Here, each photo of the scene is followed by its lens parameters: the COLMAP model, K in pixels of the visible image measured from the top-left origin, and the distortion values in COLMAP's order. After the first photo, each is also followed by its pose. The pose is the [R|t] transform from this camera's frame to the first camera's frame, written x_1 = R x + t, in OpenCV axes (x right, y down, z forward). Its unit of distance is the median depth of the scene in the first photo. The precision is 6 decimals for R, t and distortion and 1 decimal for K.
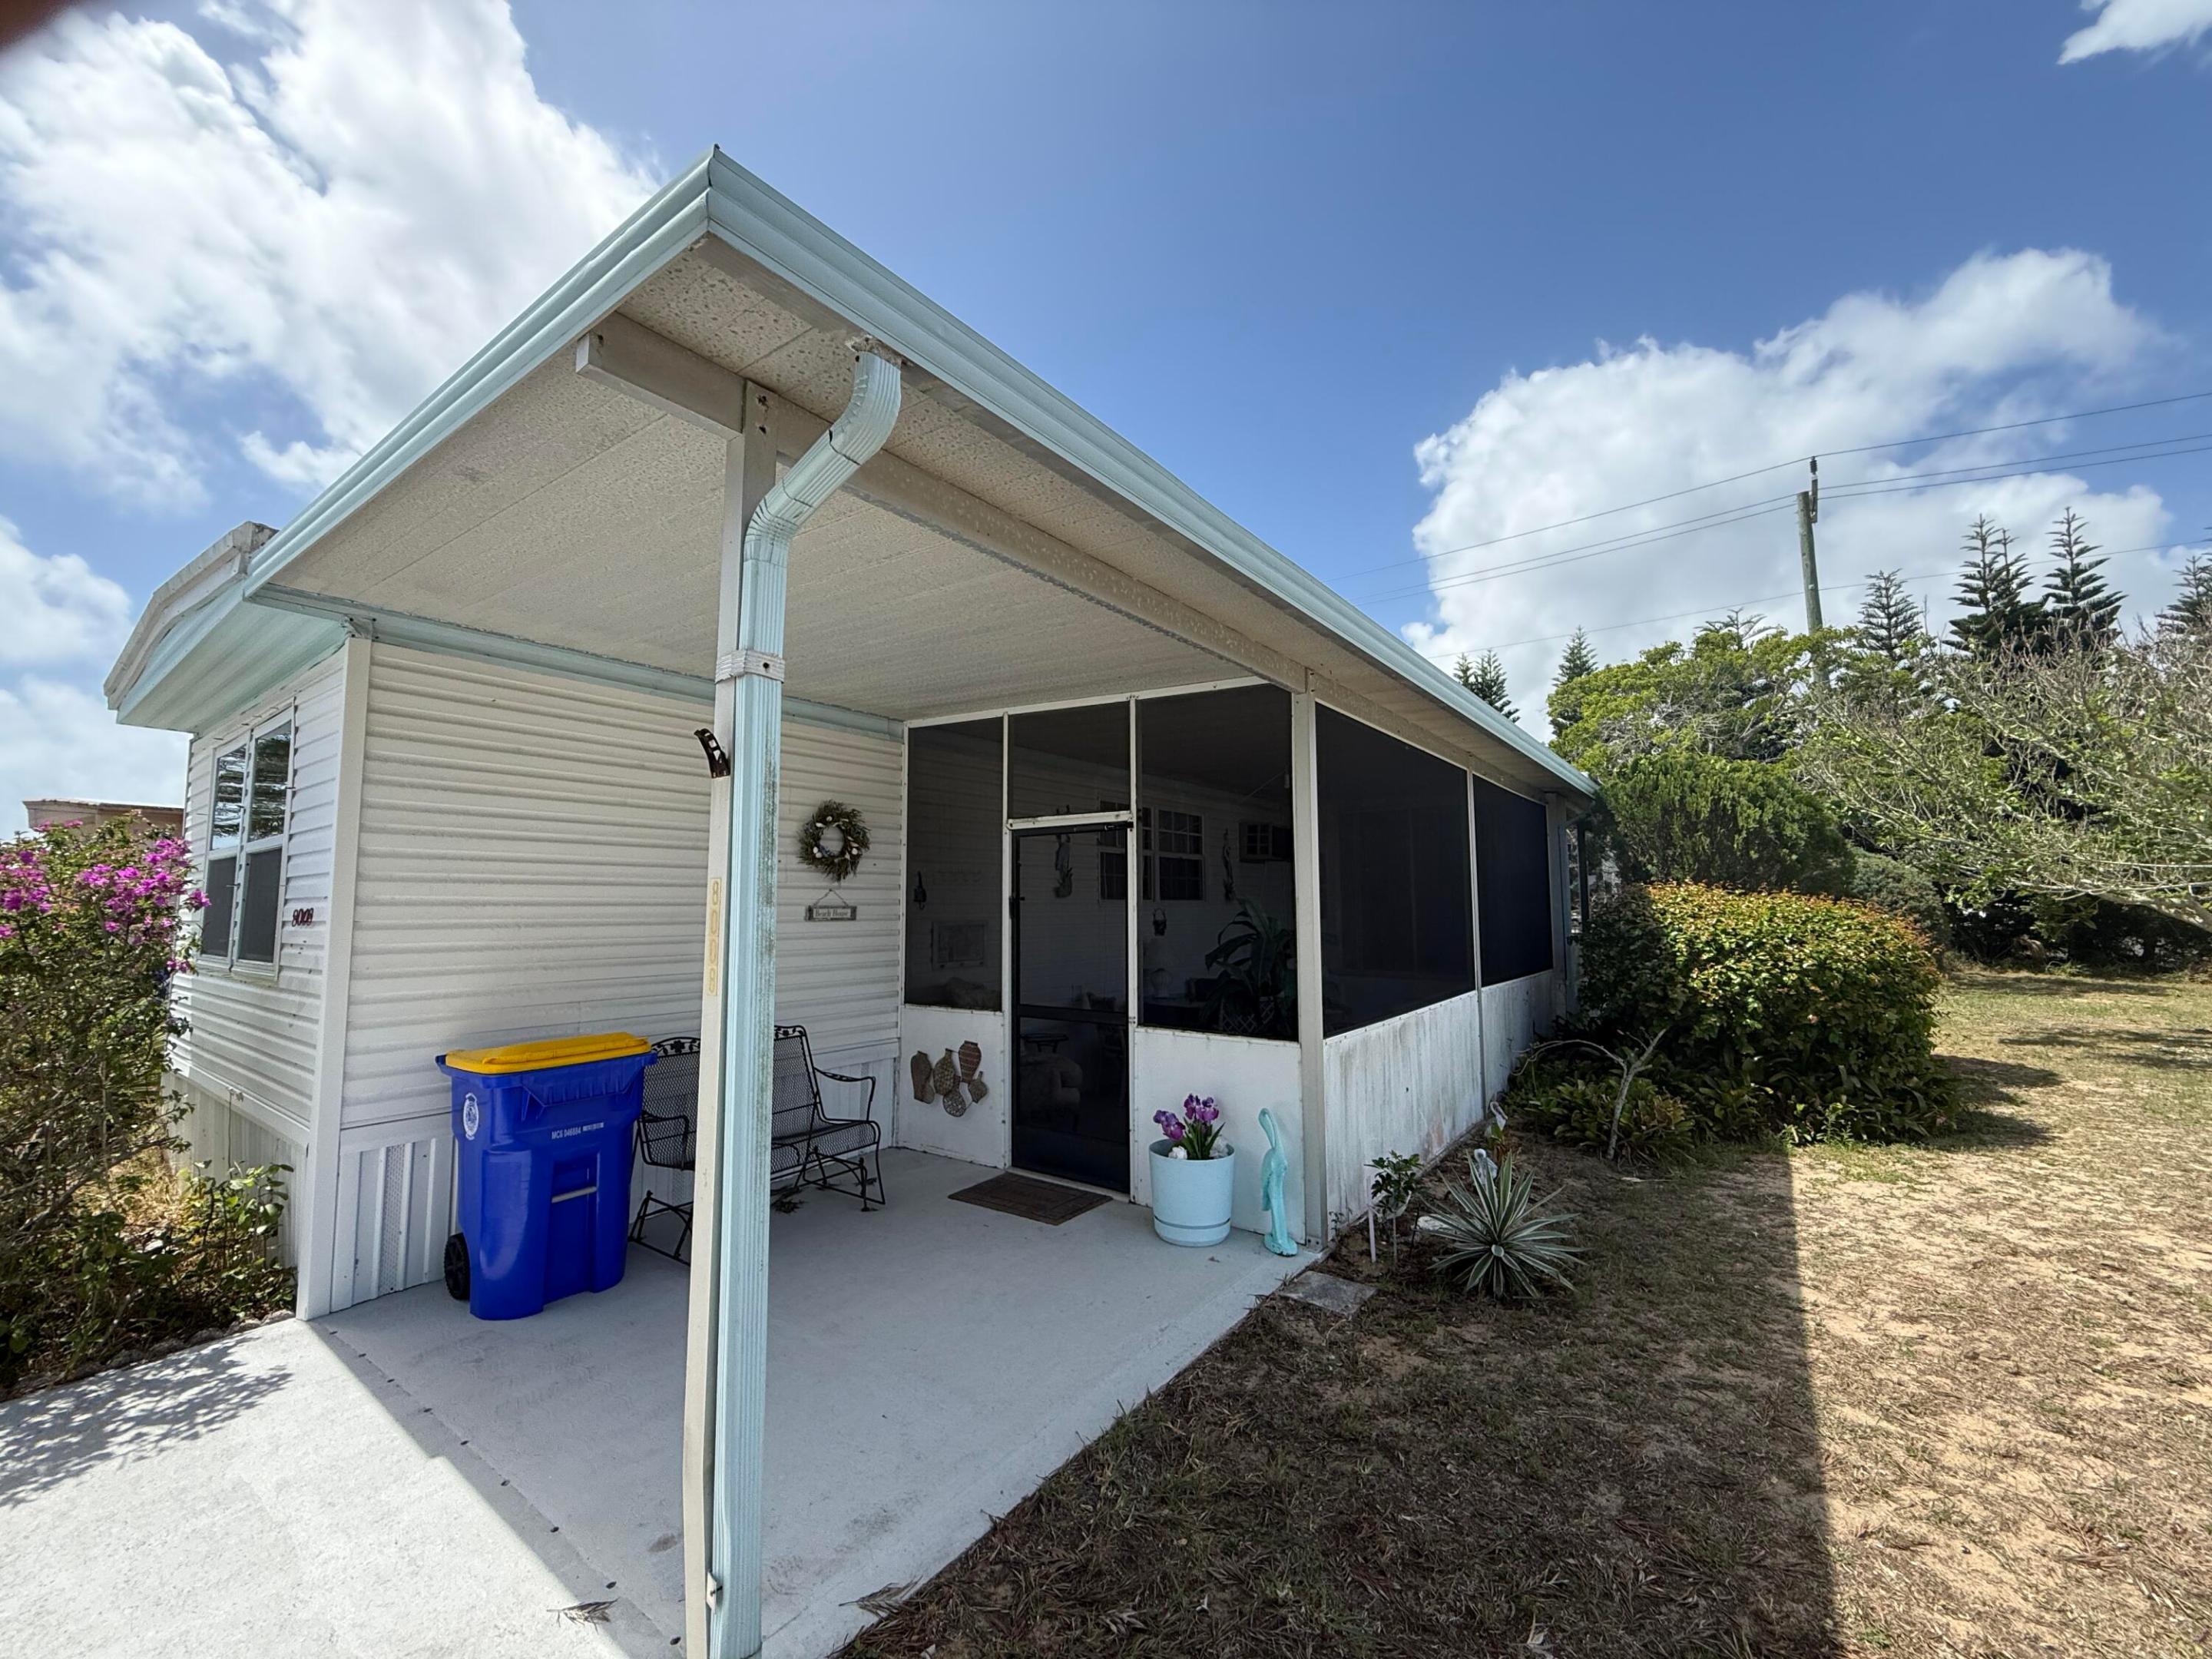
lens RADIAL K [[884.2, 0, 1111.7], [0, 884.2, 839.5], [0, 0, 1]] dist [0.003206, 0.000251]
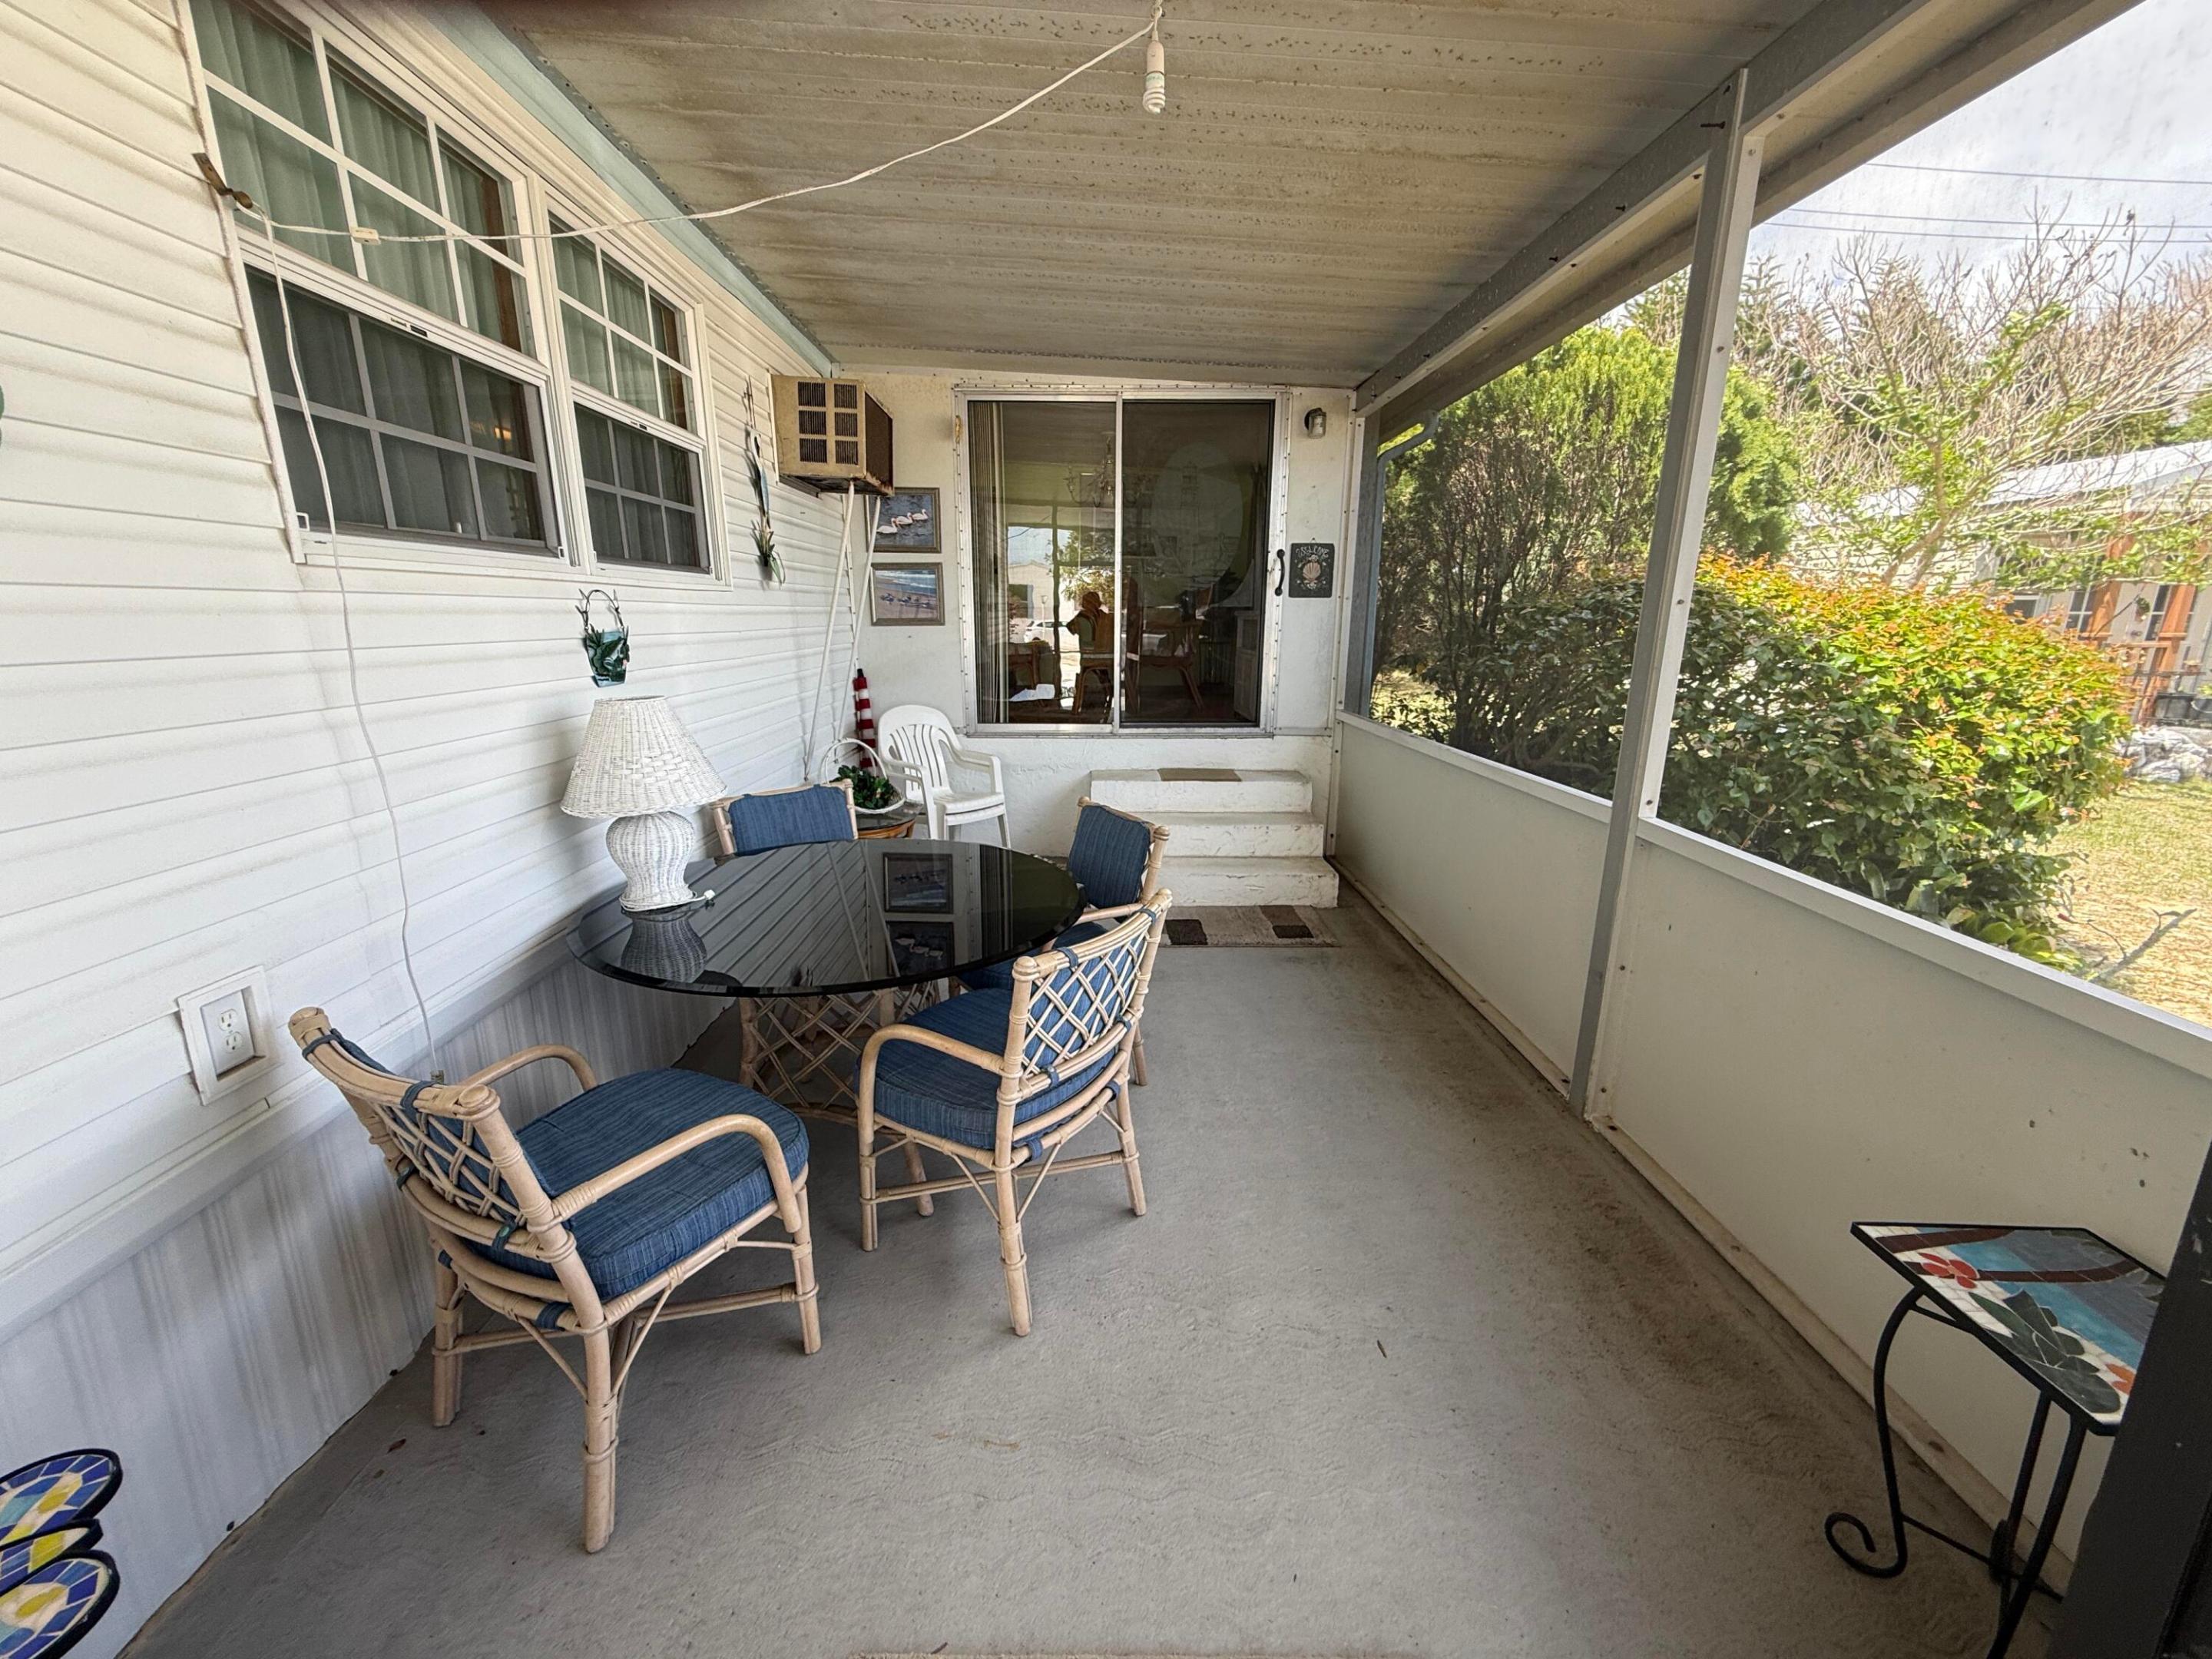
lens RADIAL K [[884.2, 0, 1115.3], [0, 884.2, 837.2], [0, 0, 1]] dist [0.003206, 0.000251]
pose [[0.776594, -0.142811, 0.613601, -0.002522], [-0.052711, 0.955824, 0.289174, 0.057900], [-0.627792, -0.256915, 0.734760, 0.614653]]
